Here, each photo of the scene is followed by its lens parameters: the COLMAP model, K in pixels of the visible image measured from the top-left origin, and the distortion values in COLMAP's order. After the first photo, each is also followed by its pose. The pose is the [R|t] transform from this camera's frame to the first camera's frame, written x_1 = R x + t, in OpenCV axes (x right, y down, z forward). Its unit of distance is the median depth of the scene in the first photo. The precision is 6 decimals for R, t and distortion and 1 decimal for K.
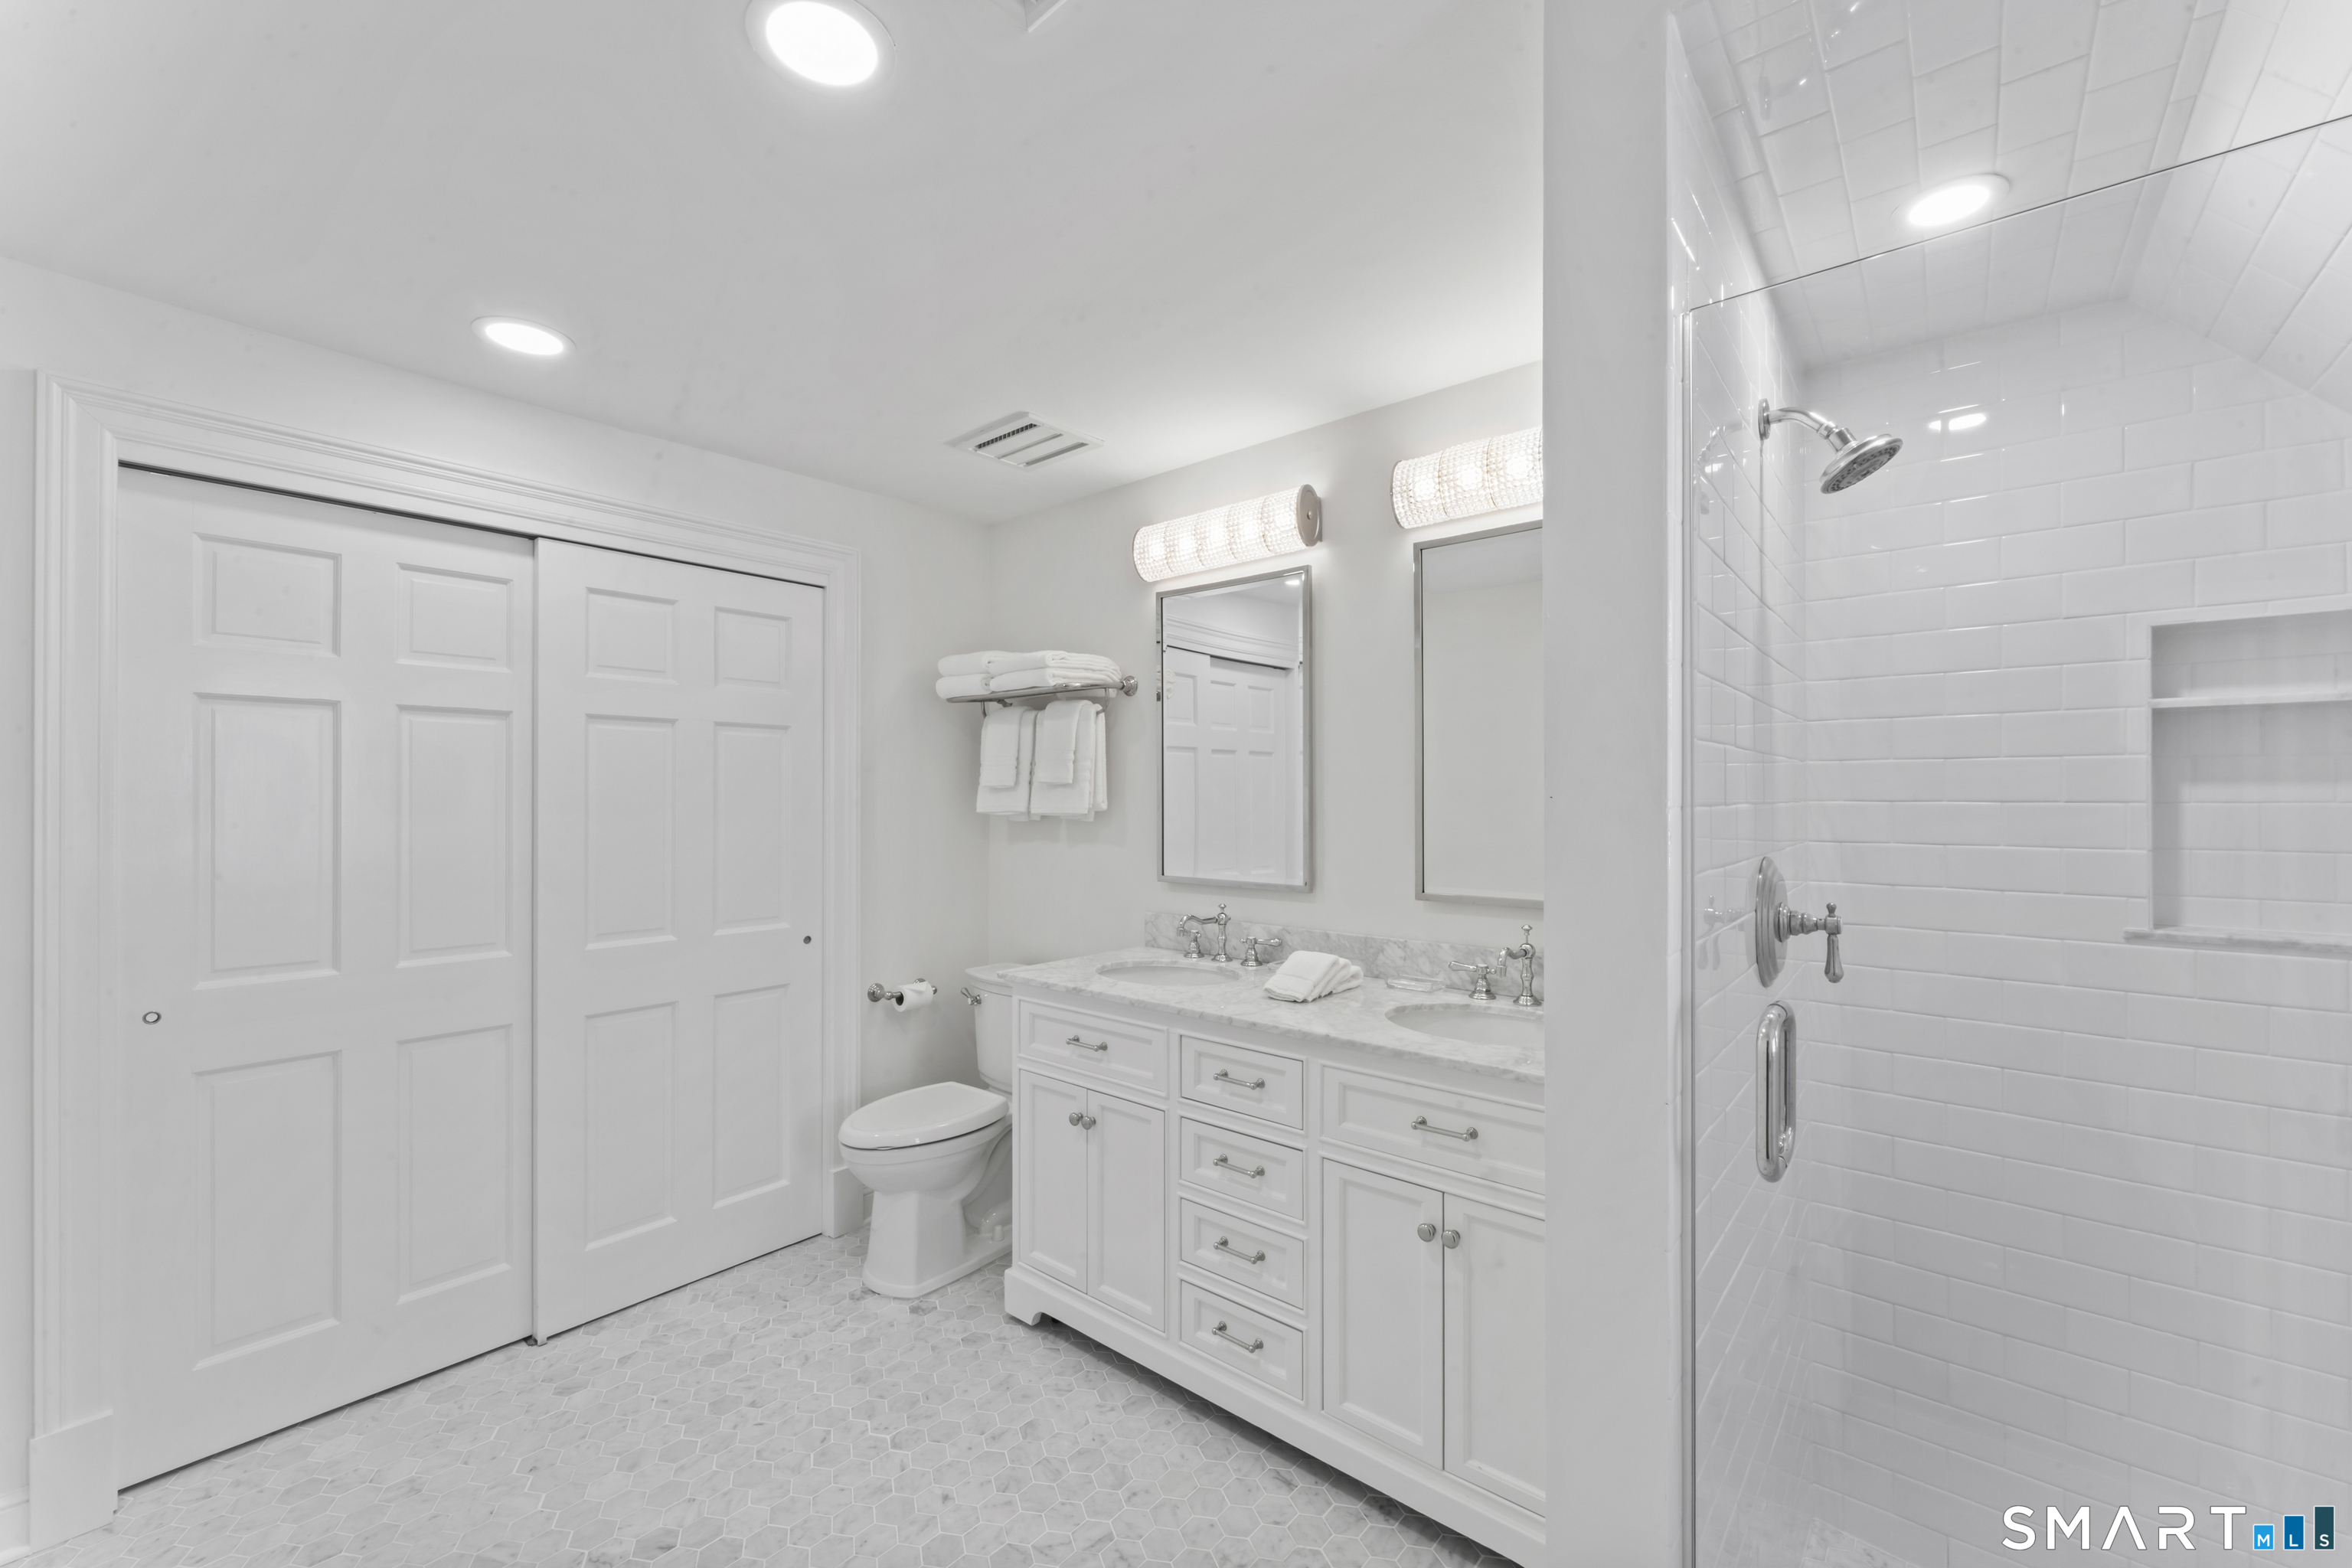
lens RADIAL K [[947.3, 0, 1177.2], [0, 947.3, 790.2], [0, 0, 1]] dist [0.002725, -0.000262]
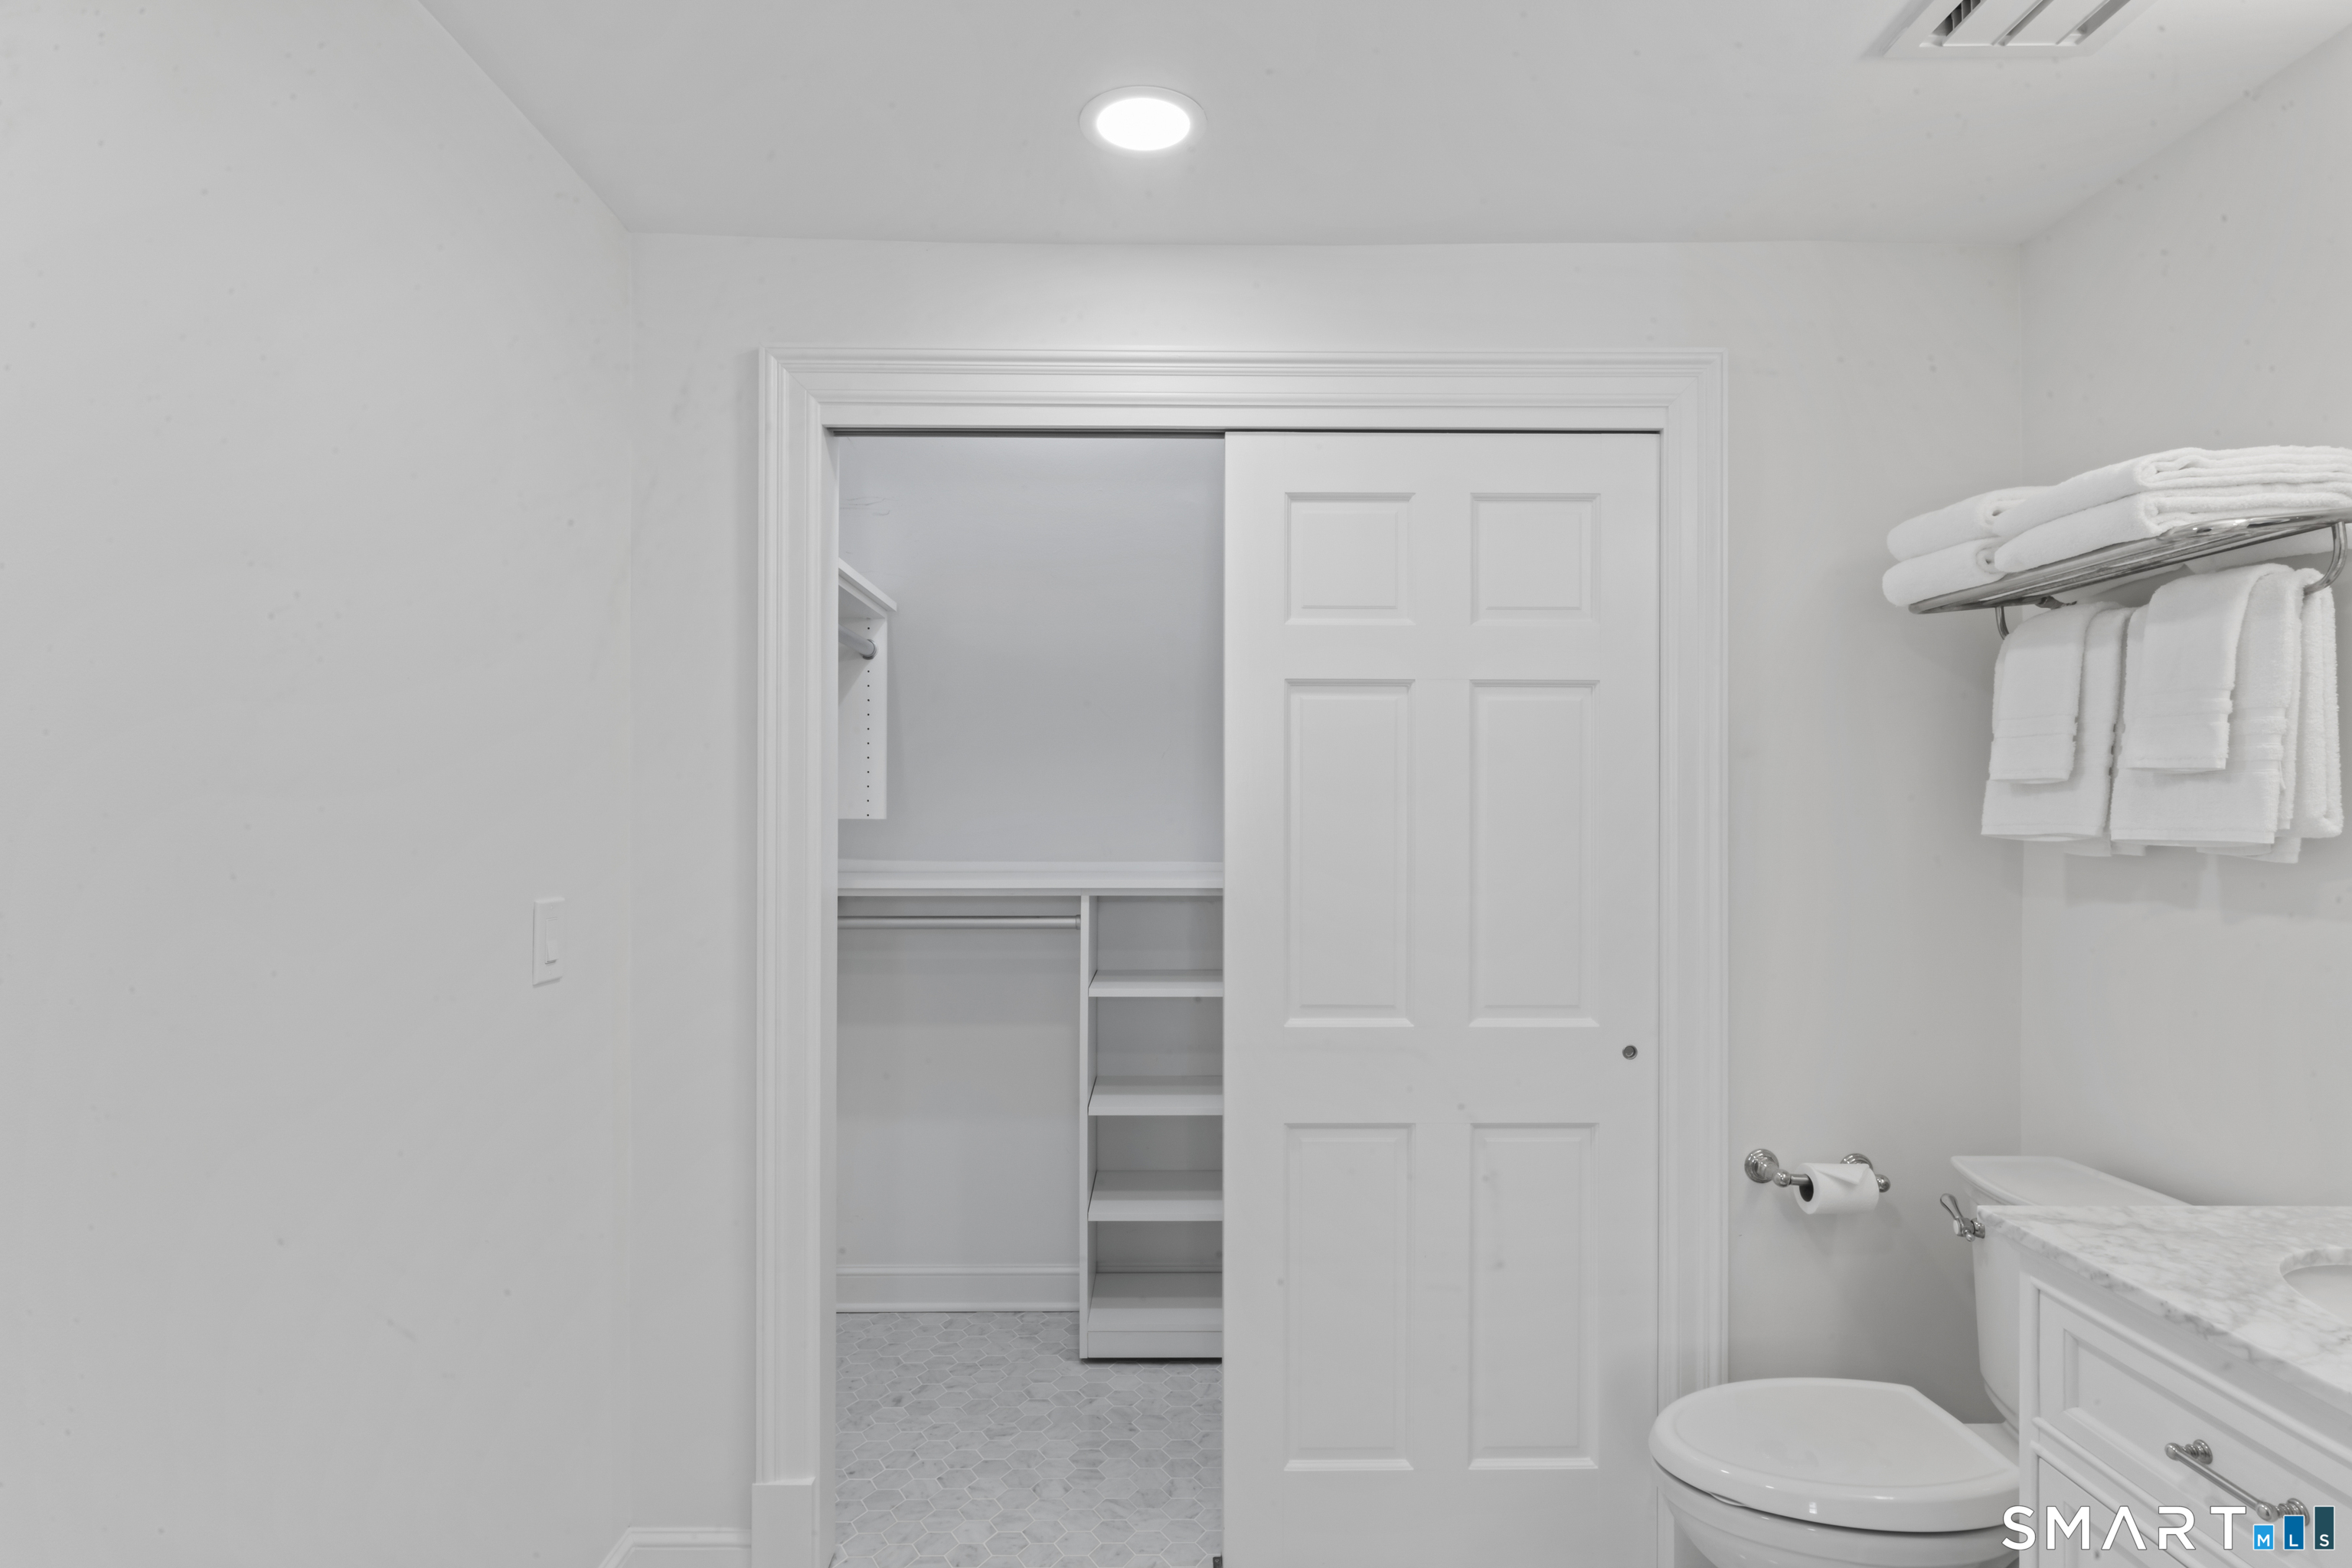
lens RADIAL K [[1251.8, 0, 1171.8], [0, 1251.8, 801.1], [0, 0, 1]] dist [-0.000671, -0.000055]
pose [[0.654394, -0.001249, -0.756153, 0.000587], [0.002638, 0.999996, 0.000631, 0.004868], [0.756149, -0.002407, 0.654395, 0.291546]]
